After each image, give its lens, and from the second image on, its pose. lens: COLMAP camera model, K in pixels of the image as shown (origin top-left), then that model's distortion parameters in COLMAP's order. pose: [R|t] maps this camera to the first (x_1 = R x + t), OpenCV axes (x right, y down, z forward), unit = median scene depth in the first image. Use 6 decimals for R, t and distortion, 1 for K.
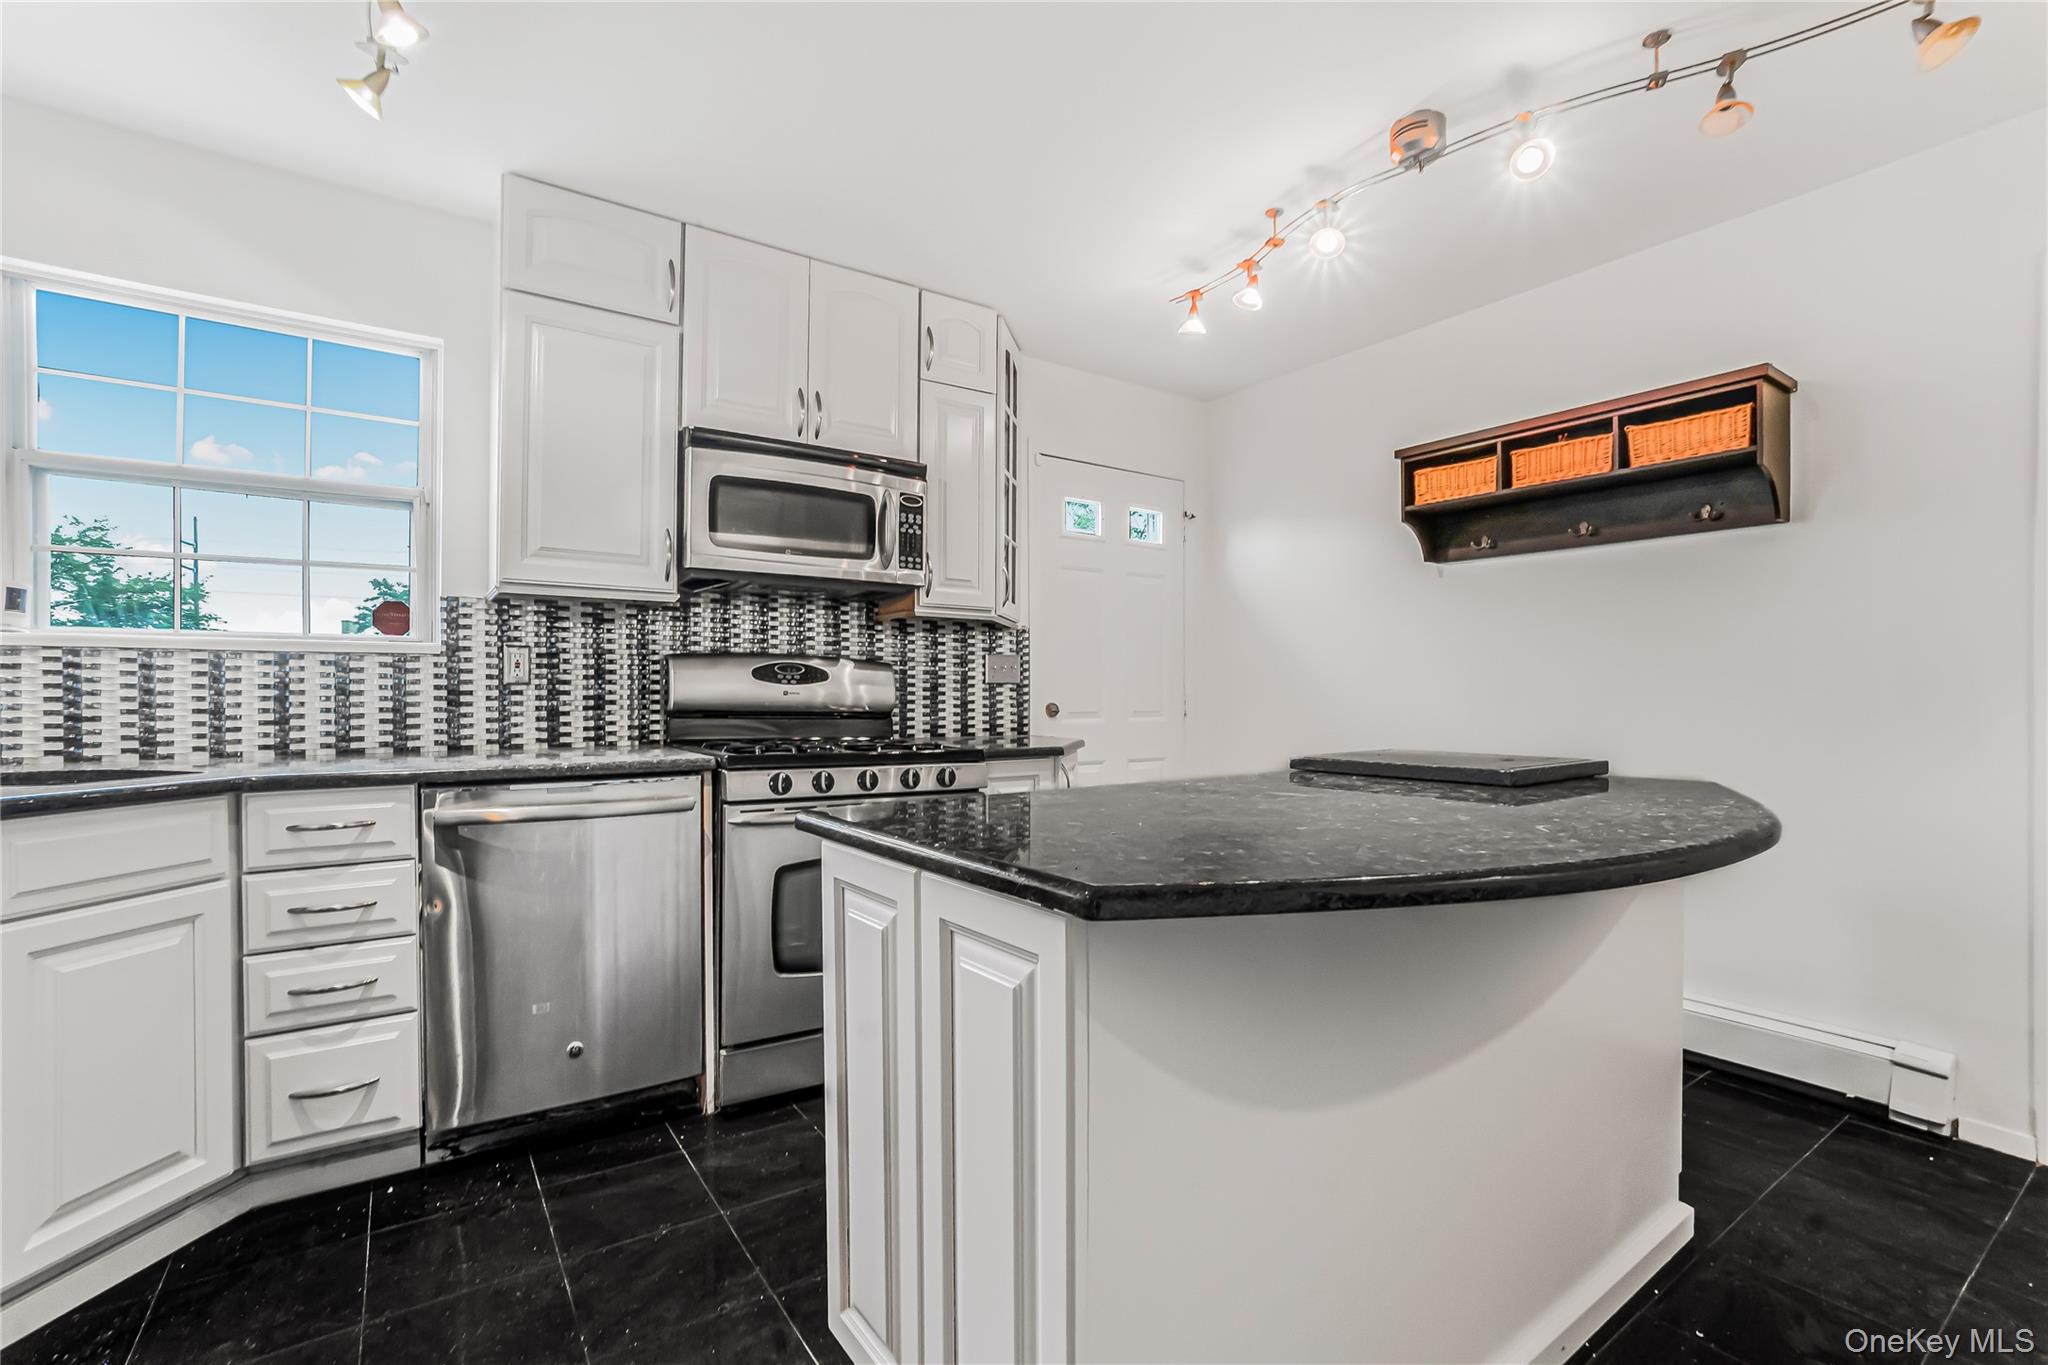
lens RADIAL K [[919.1, 0, 1029.8], [0, 919.1, 698.4], [0, 0, 1]] dist [-0.048315, 0.000133]
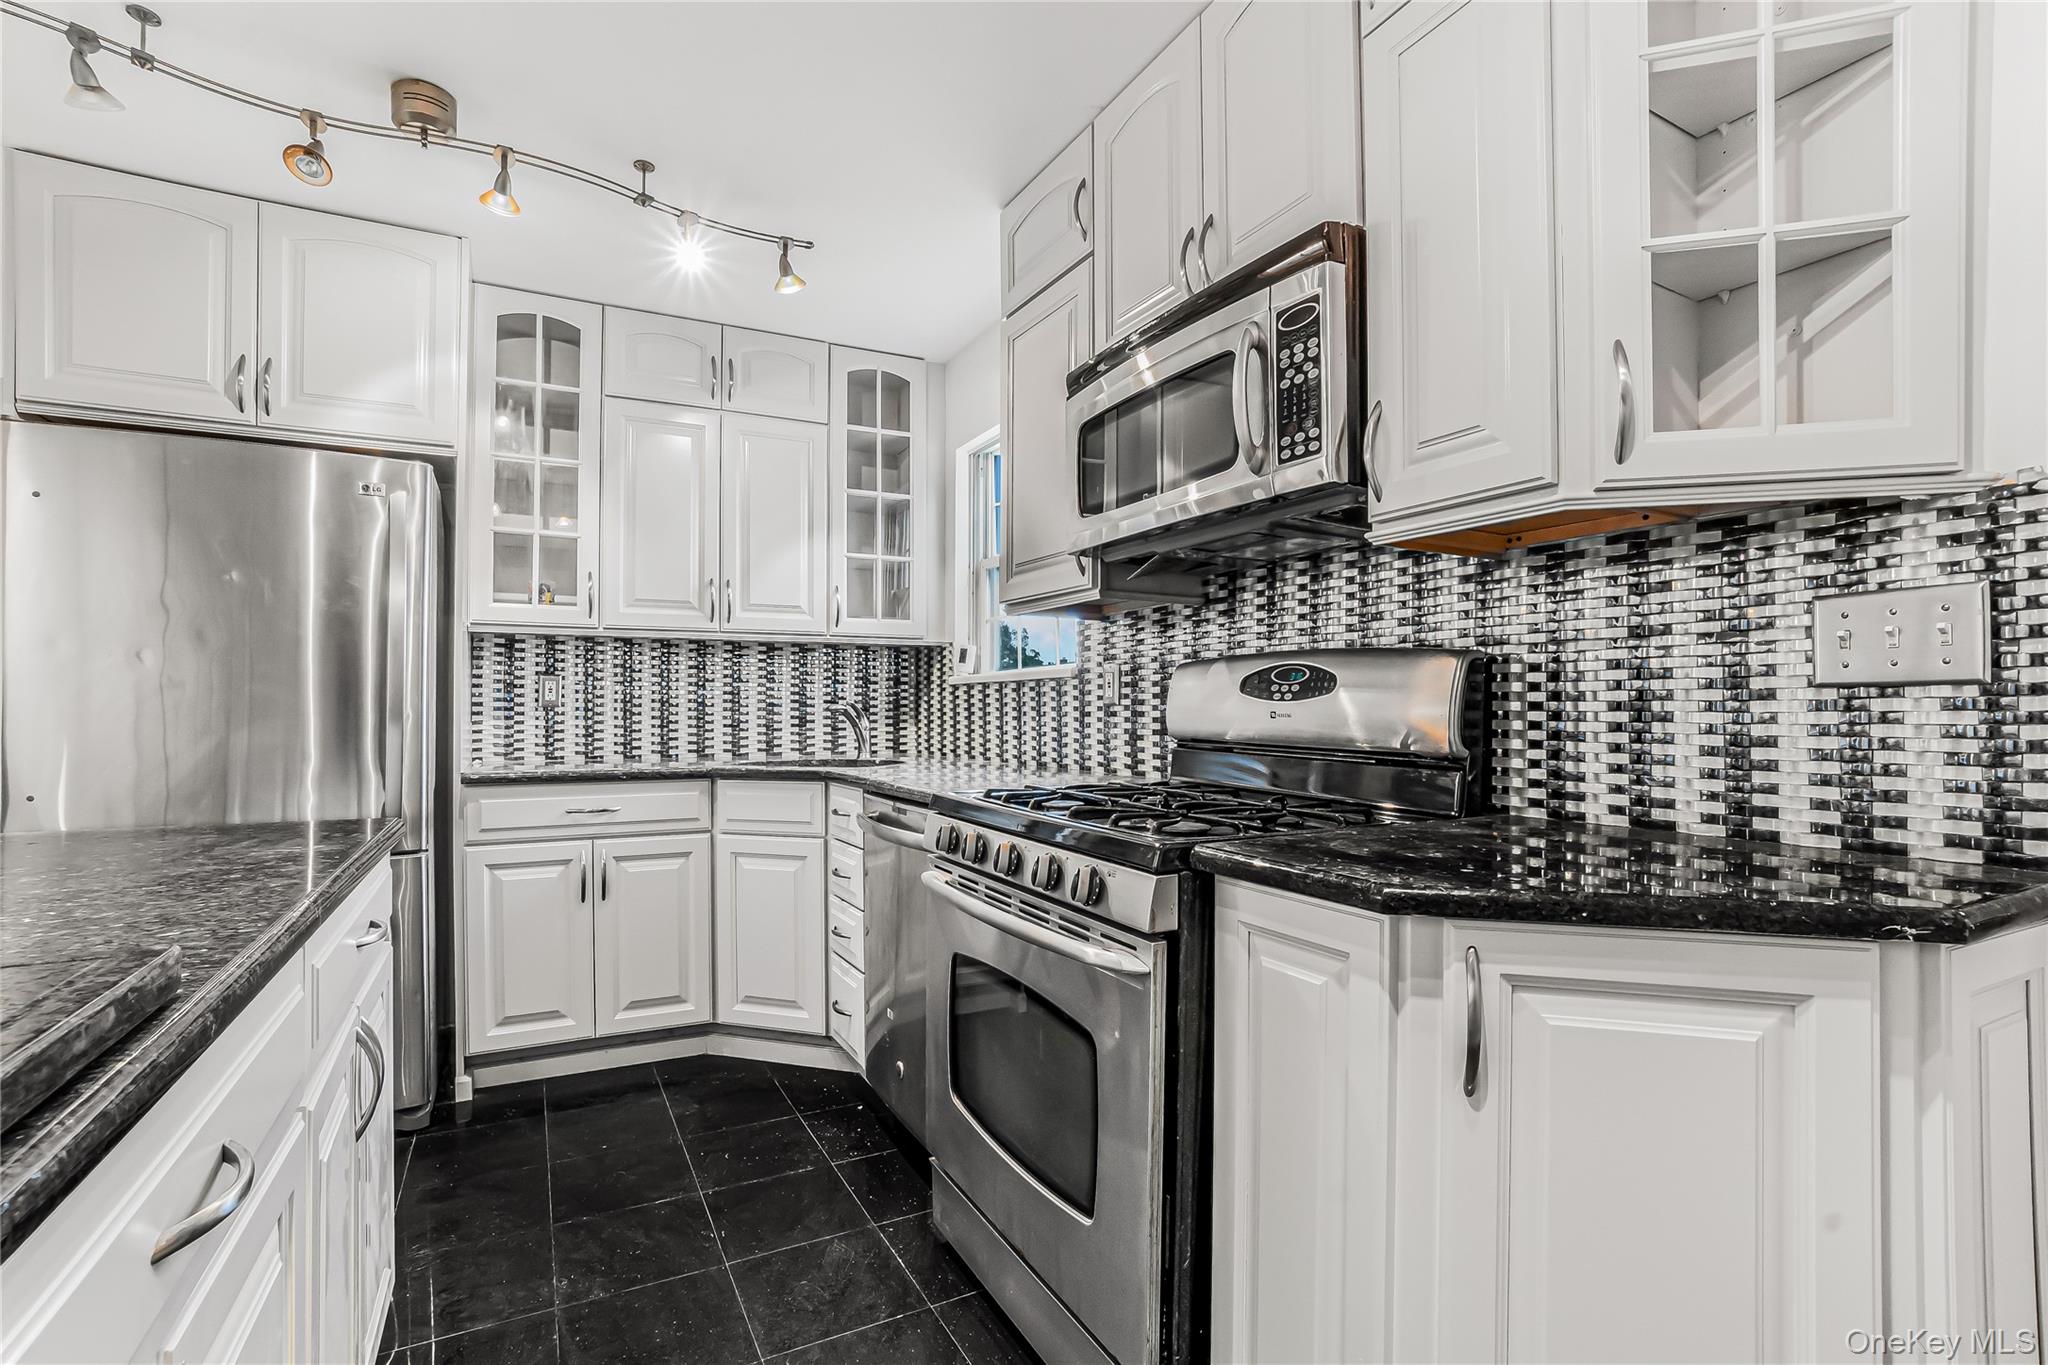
lens RADIAL K [[941.9, 0, 1026.9], [0, 941.9, 704.2], [0, 0, 1]] dist [-0.059020, 0.019108]
pose [[-0.134045, -0.010122, -0.990924, 0.364548], [-0.007650, 0.999929, -0.009179, -0.005798], [0.990946, 0.006350, -0.134113, 0.904812]]
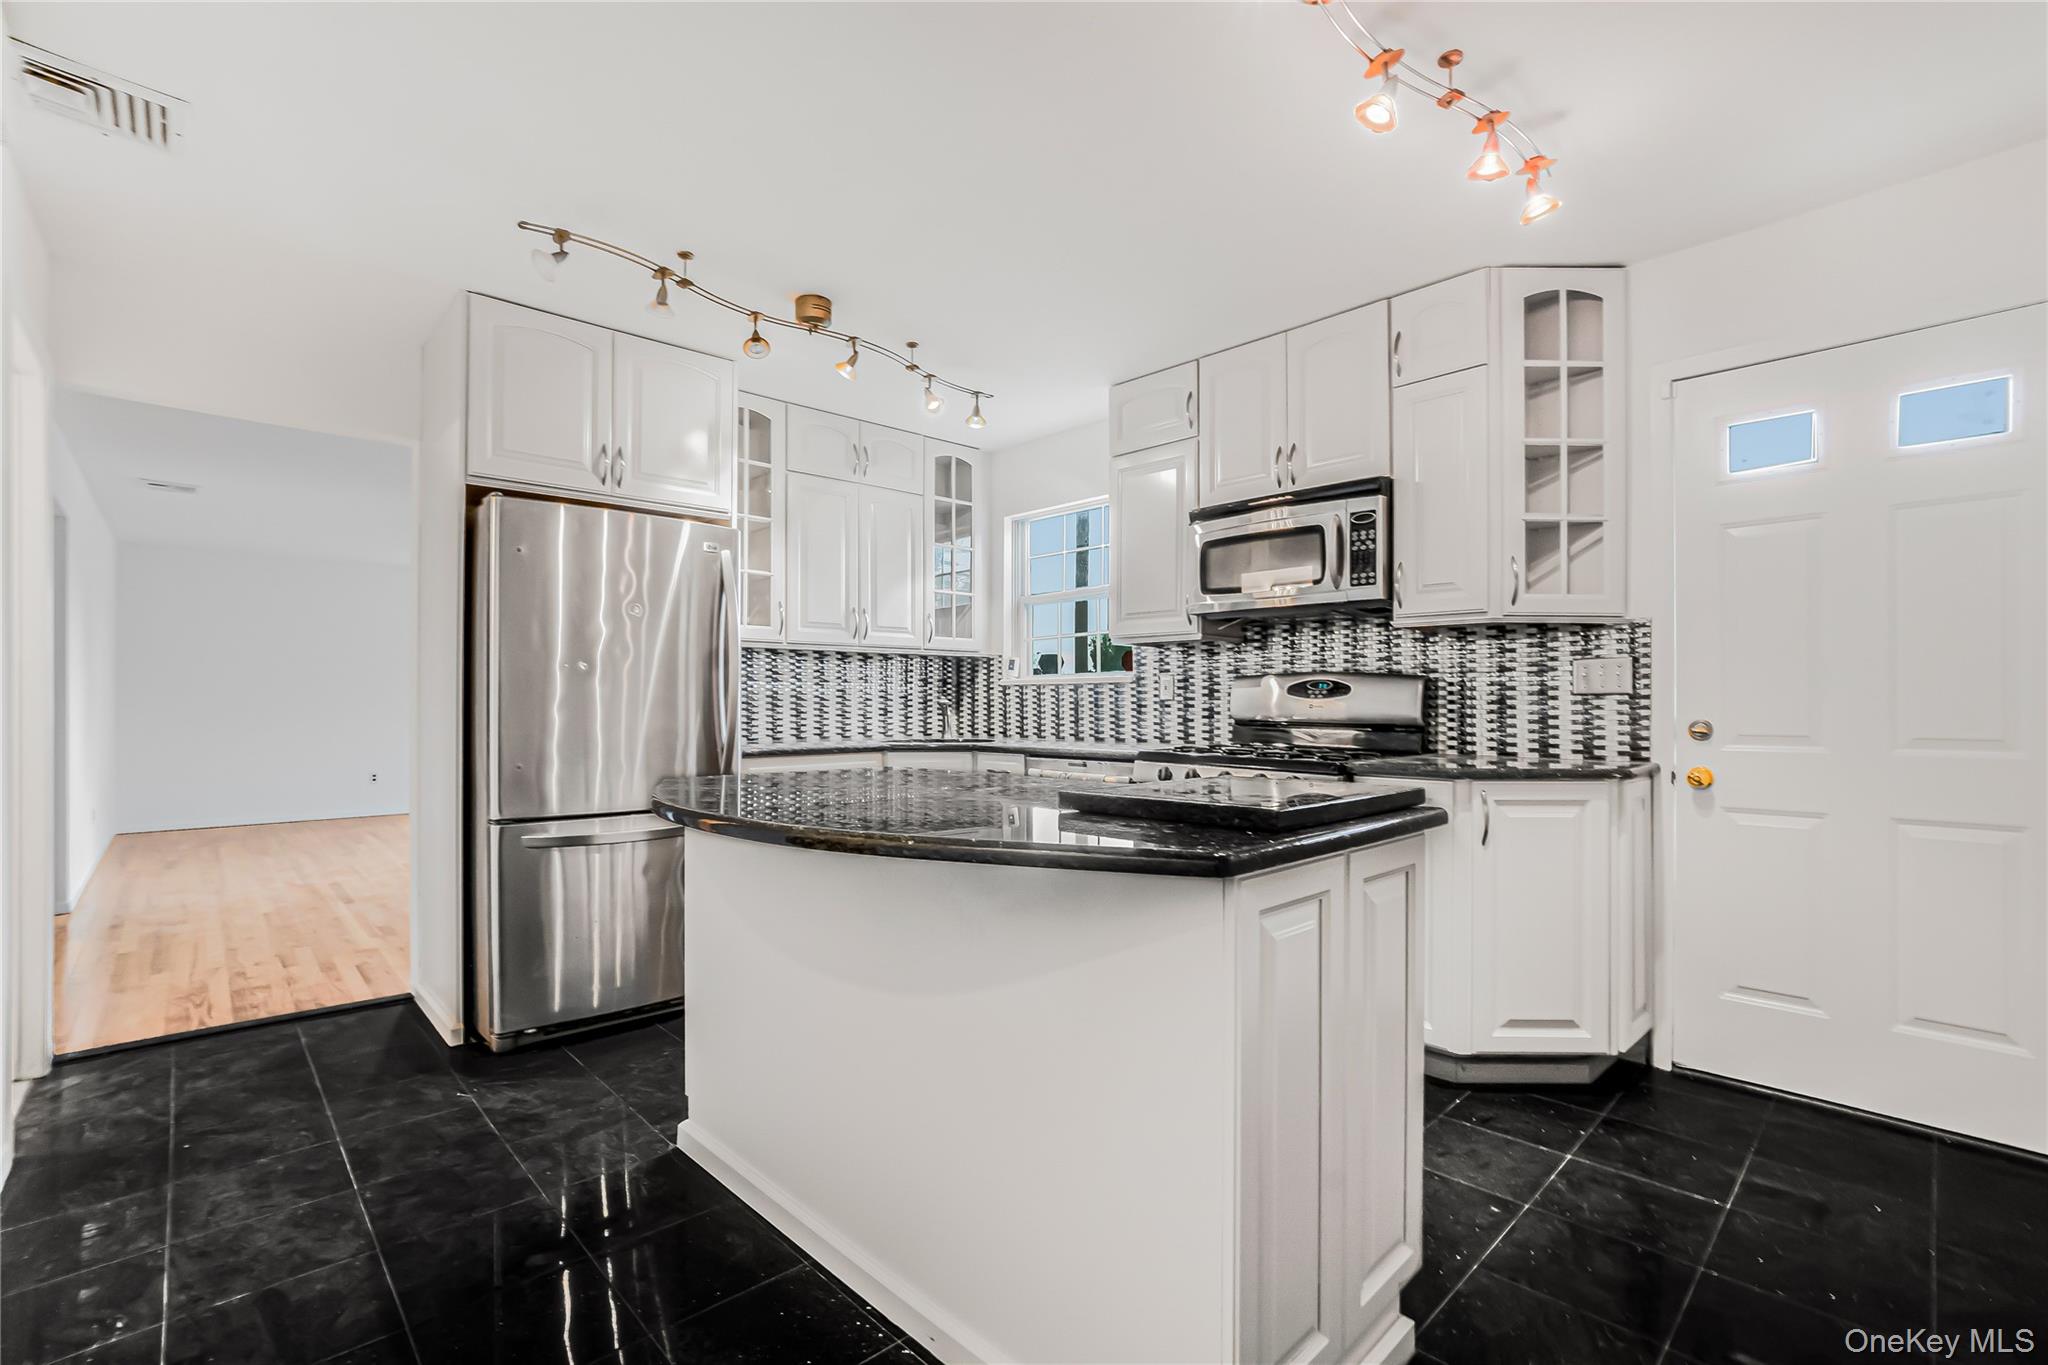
lens RADIAL K [[919.1, 0, 1029.8], [0, 919.1, 698.4], [0, 0, 1]] dist [-0.048315, 0.000133]
pose [[0.141682, -0.008576, -0.989875, 0.801830], [-0.006704, 0.999931, -0.009623, -0.002371], [0.989890, 0.007999, 0.141615, 0.480266]]
